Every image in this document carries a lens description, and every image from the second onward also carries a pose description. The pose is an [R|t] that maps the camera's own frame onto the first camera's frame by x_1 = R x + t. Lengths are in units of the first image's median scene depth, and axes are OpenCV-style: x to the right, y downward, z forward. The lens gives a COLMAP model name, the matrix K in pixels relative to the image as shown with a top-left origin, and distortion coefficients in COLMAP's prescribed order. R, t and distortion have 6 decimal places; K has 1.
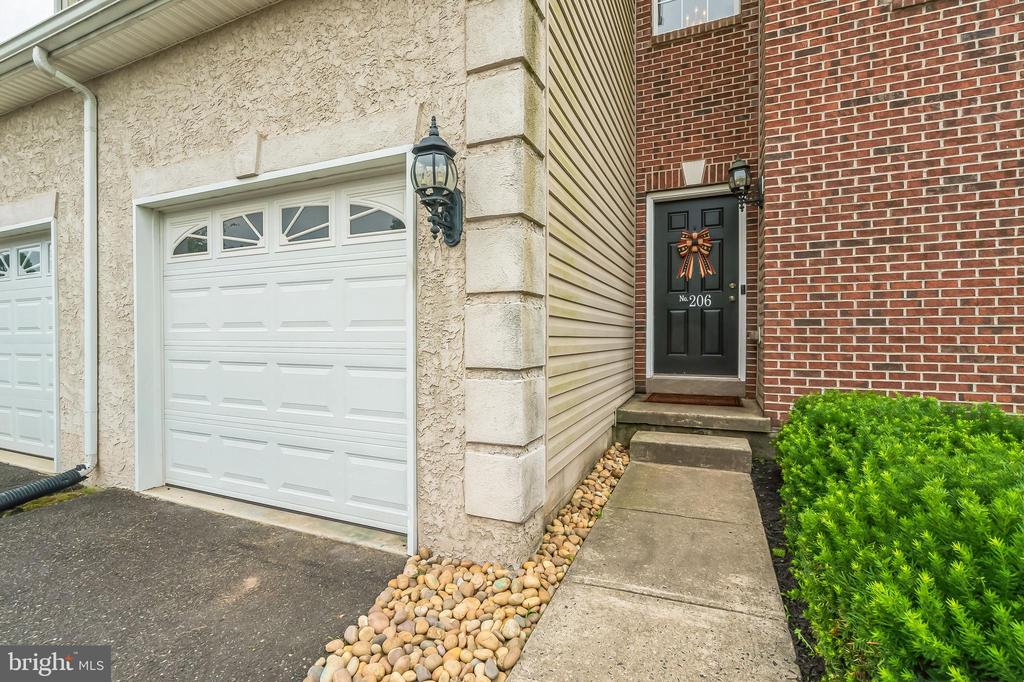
lens RADIAL K [[463.9, 0, 512.3], [0, 463.9, 336.5], [0, 0, 1]] dist [-0.010311, 0.000171]
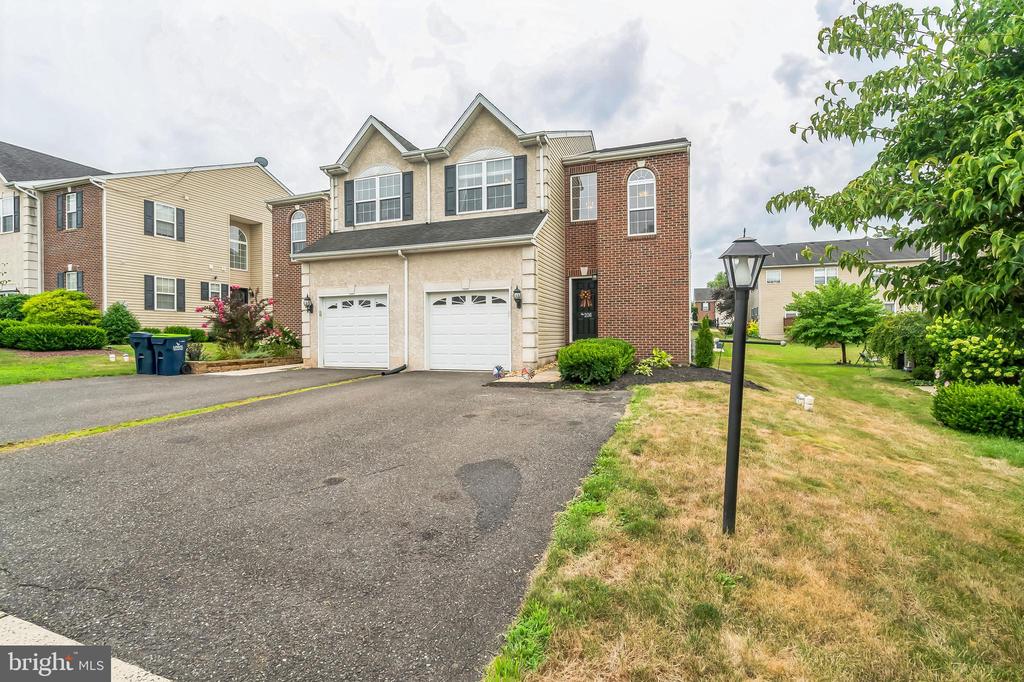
lens RADIAL K [[463.9, 0, 512.3], [0, 463.9, 336.5], [0, 0, 1]] dist [-0.010311, 0.000171]
pose [[0.997931, -0.006939, 0.063917, -0.378213], [0.006449, 0.999948, 0.007873, 0.047732], [-0.063969, -0.007445, 0.997924, -2.858363]]
